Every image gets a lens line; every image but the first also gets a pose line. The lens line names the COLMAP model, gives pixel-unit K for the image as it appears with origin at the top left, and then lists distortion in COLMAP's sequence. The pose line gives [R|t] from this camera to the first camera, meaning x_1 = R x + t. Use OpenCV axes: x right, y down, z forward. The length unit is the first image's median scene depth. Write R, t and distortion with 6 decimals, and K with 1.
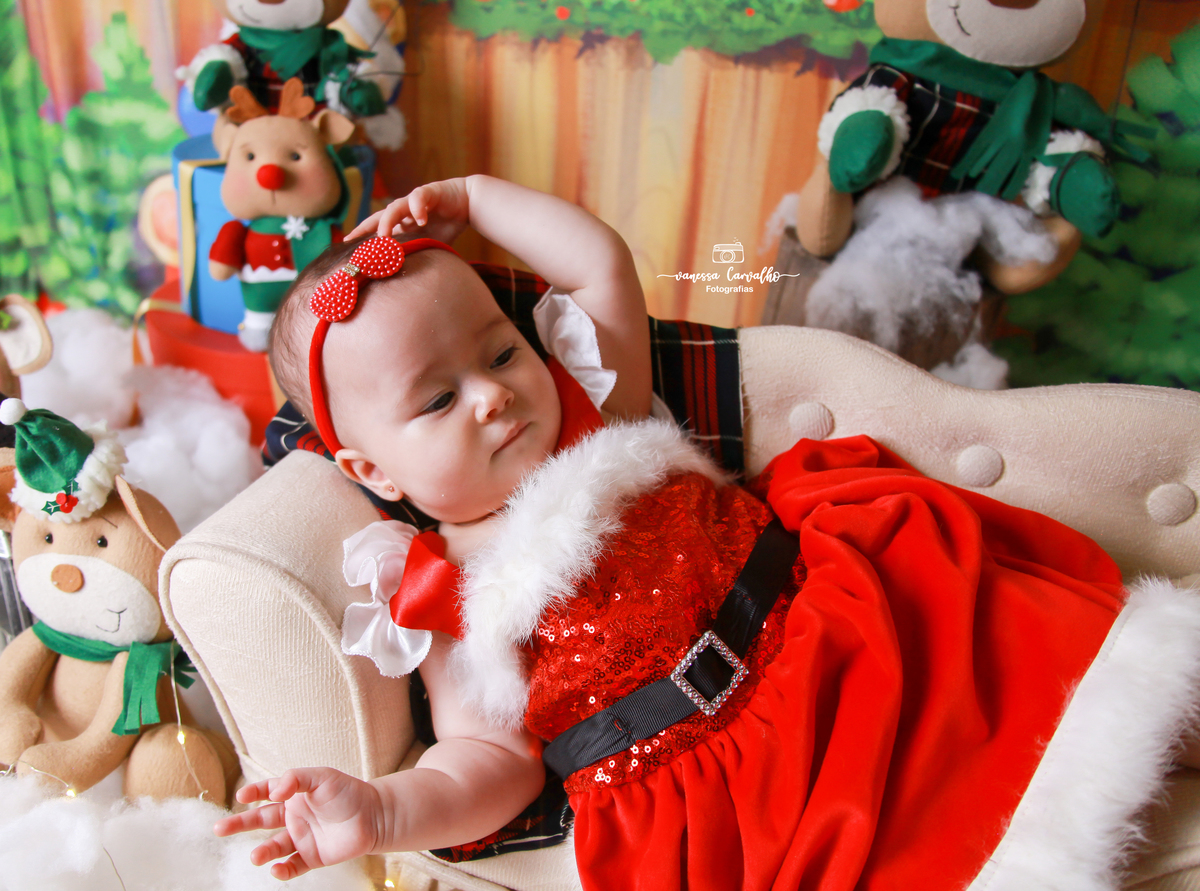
lens RADIAL K [[1056.8, 0, 550.2], [0, 1056.8, 446.2], [0, 0, 1]] dist [-0.183879, 0.141285]
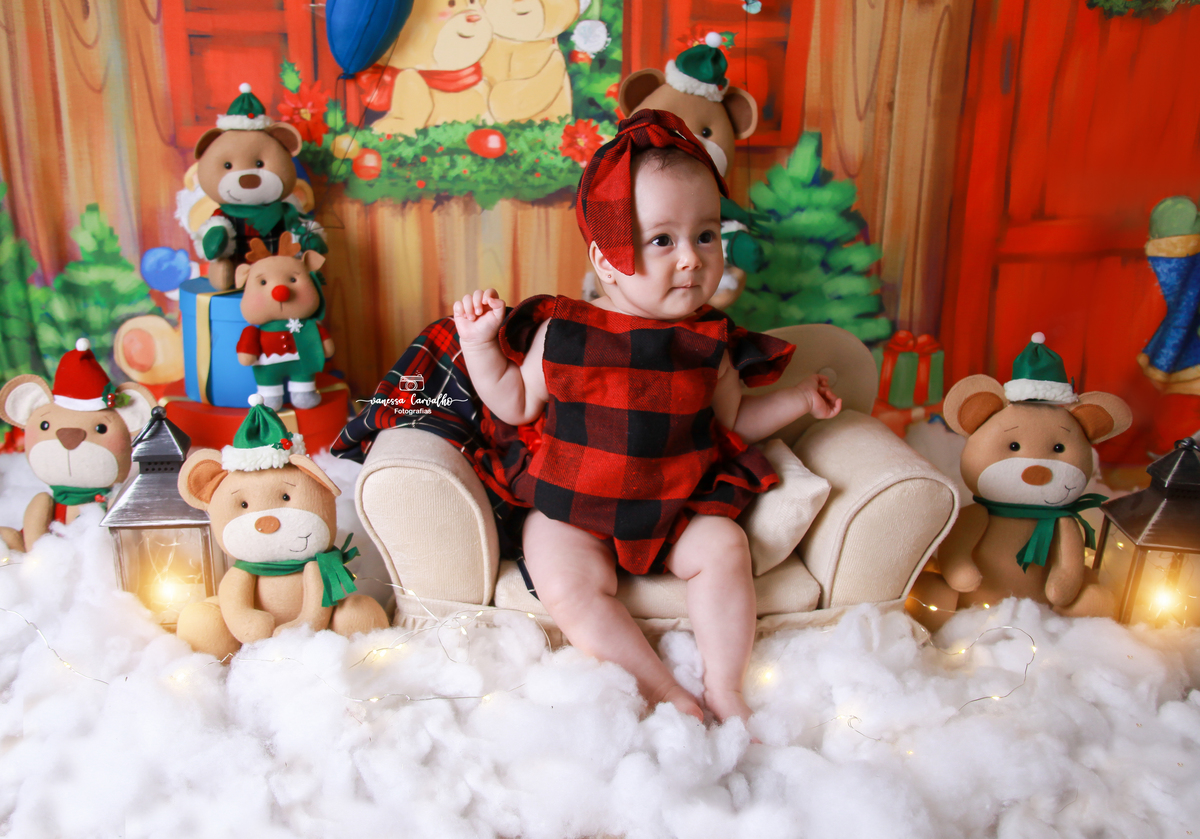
lens RADIAL K [[952.3, 0, 567.6], [0, 952.3, 433.9], [0, 0, 1]] dist [-0.179928, 0.126163]
pose [[0.927933, -0.146016, 0.342958, -0.355073], [0.194830, 0.974387, -0.112296, 0.177098], [-0.317777, 0.171022, 0.932614, -0.393145]]
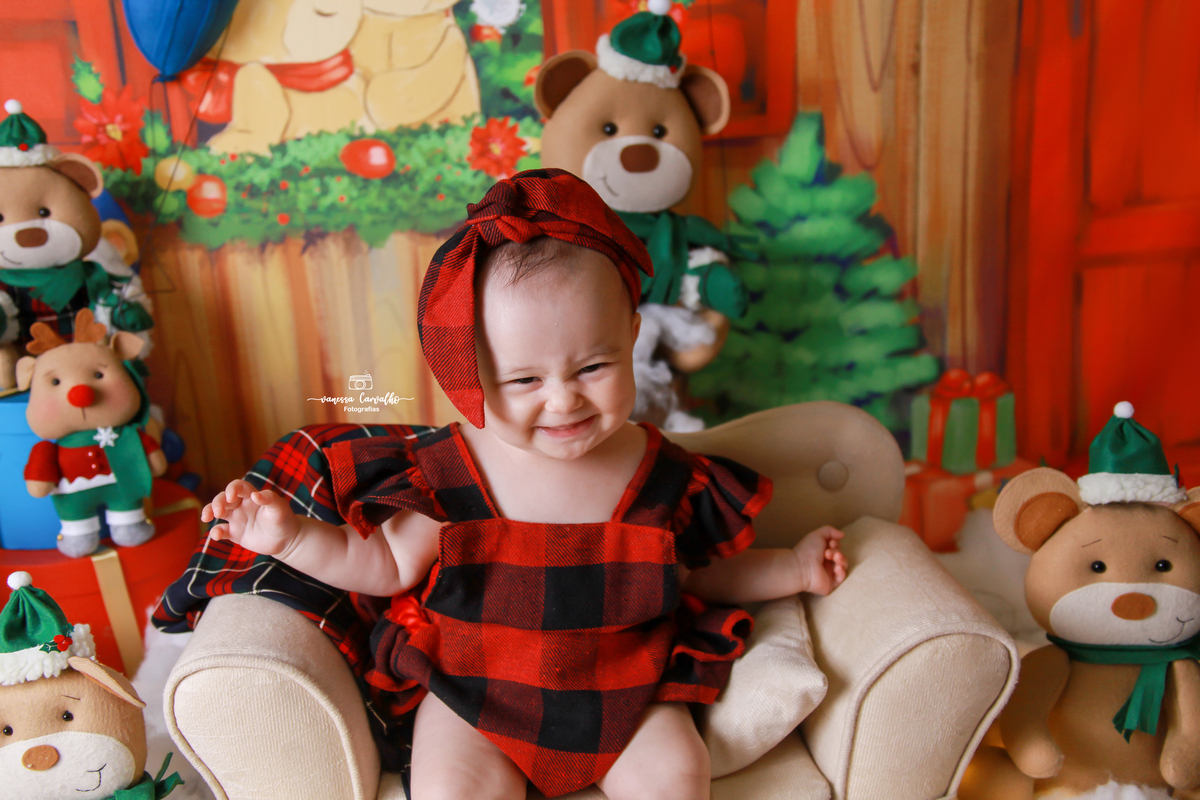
lens RADIAL K [[1214.5, 0, 600.1], [0, 1214.5, 410.4], [0, 0, 1]] dist [-0.086201, 0.132409]
pose [[0.910909, -0.194726, 0.363768, -0.216301], [0.258730, 0.956334, -0.135956, 0.075799], [-0.321409, 0.217961, 0.921515, -0.368369]]
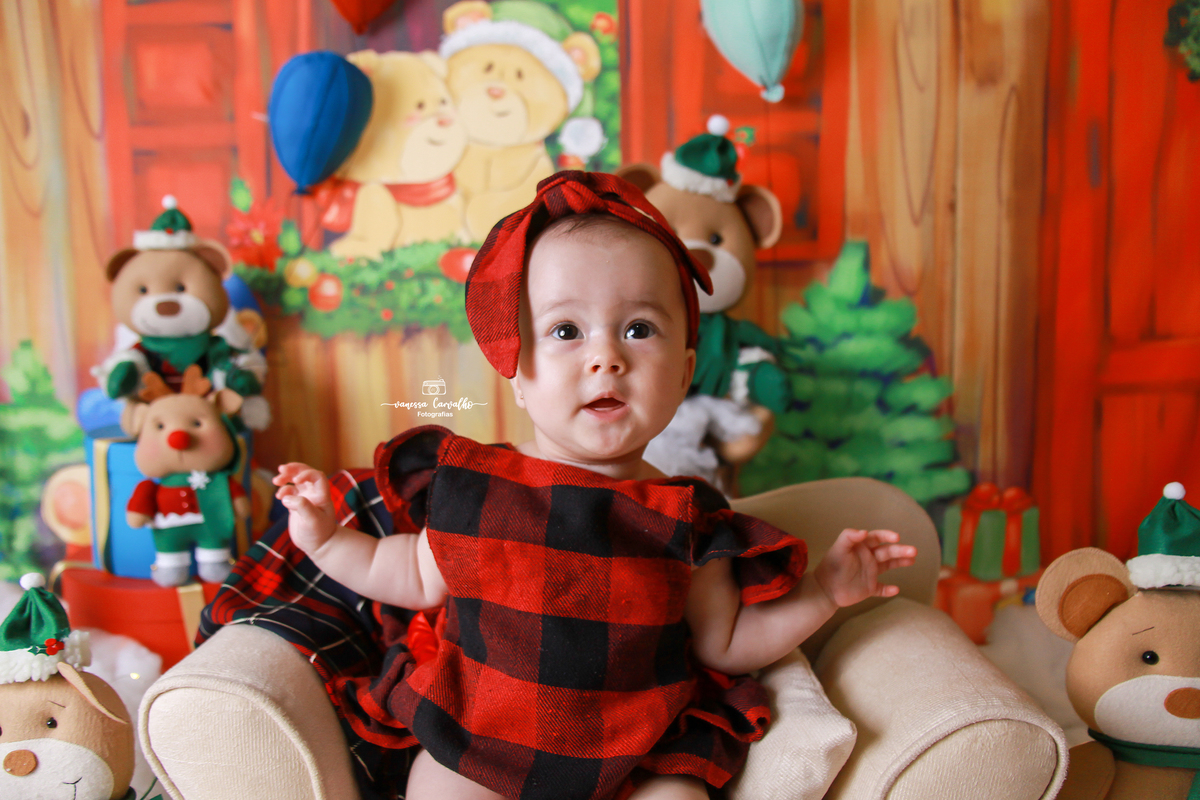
lens RADIAL K [[904.1, 0, 601.0], [0, 904.1, 427.1], [0, 0, 1]] dist [-0.177430, 0.104014]
pose [[0.955702, -0.092126, 0.279549, -0.065976], [0.176923, 0.938831, -0.295458, 0.124108], [-0.235230, 0.331828, 0.913541, -0.102750]]
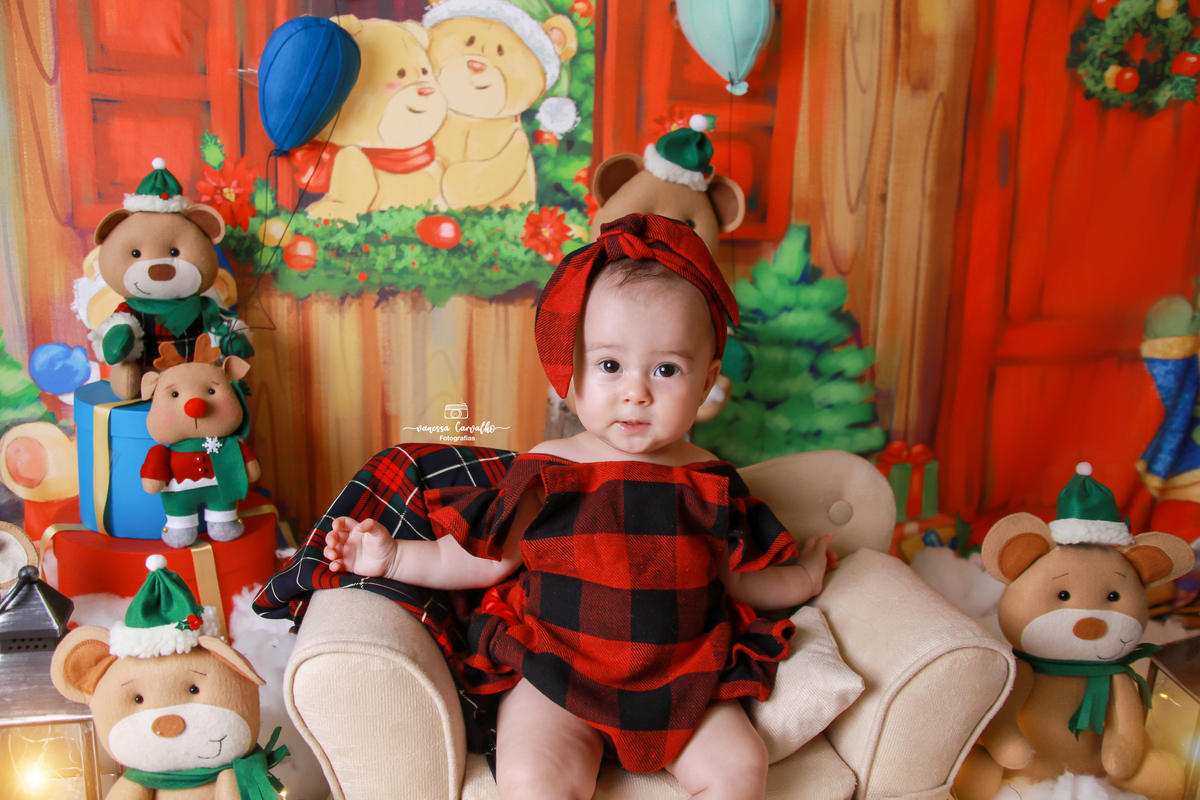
lens RADIAL K [[952.1, 0, 595.5], [0, 952.1, 420.6], [0, 0, 1]] dist [-0.170812, 0.109472]
pose [[0.887206, -0.113877, 0.447100, -0.319196], [0.212372, 0.961093, -0.176630, 0.063192], [-0.409590, 0.251659, 0.876872, -0.214638]]
